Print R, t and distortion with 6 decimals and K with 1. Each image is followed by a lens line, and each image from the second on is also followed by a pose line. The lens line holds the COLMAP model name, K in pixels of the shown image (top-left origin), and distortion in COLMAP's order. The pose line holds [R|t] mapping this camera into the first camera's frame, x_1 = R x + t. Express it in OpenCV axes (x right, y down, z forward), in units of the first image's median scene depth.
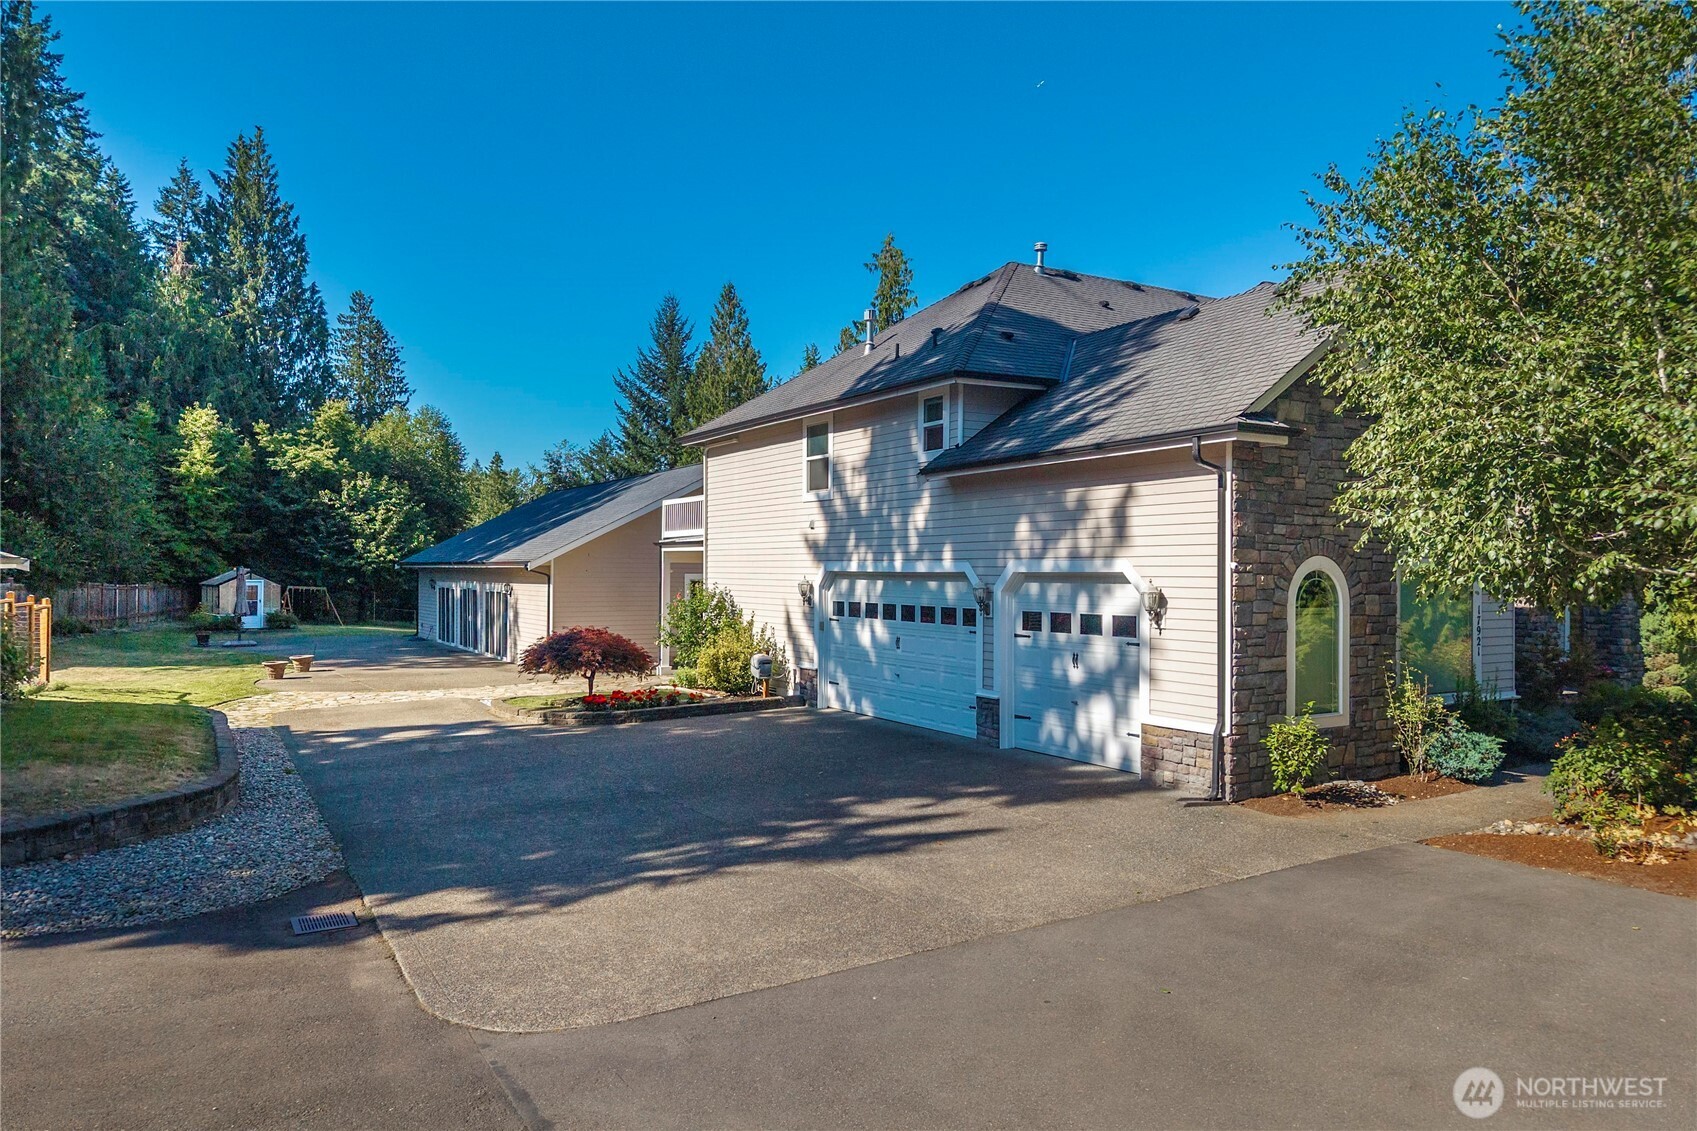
lens RADIAL K [[1166.3, 0, 850.0], [0, 1166.3, 566.6], [0, 0, 1]] dist [-0.001984, -0.000120]
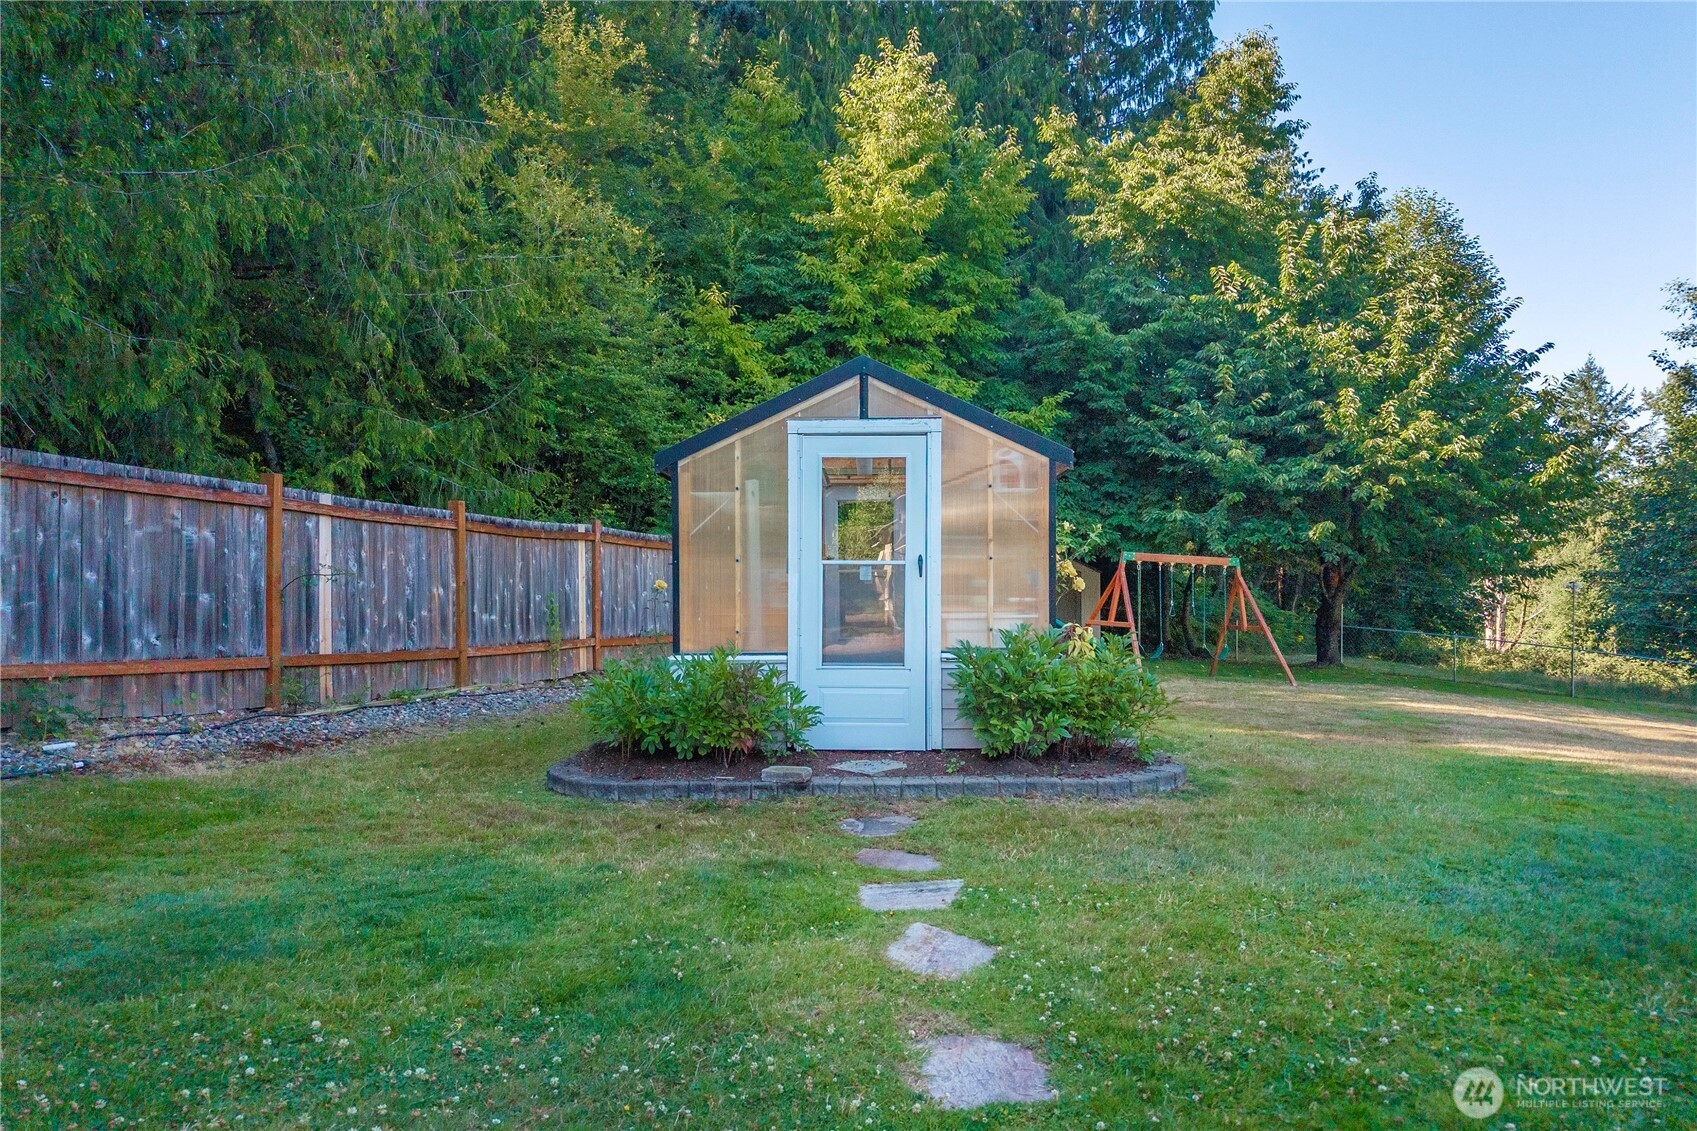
lens RADIAL K [[1166.3, 0, 849.2], [0, 1166.3, 571.1], [0, 0, 1]] dist [-0.001984, -0.000120]
pose [[0.767478, -0.015151, -0.640896, -0.324649], [0.007852, 0.999868, -0.014235, 0.025132], [0.641027, 0.005893, 0.767496, 0.683034]]
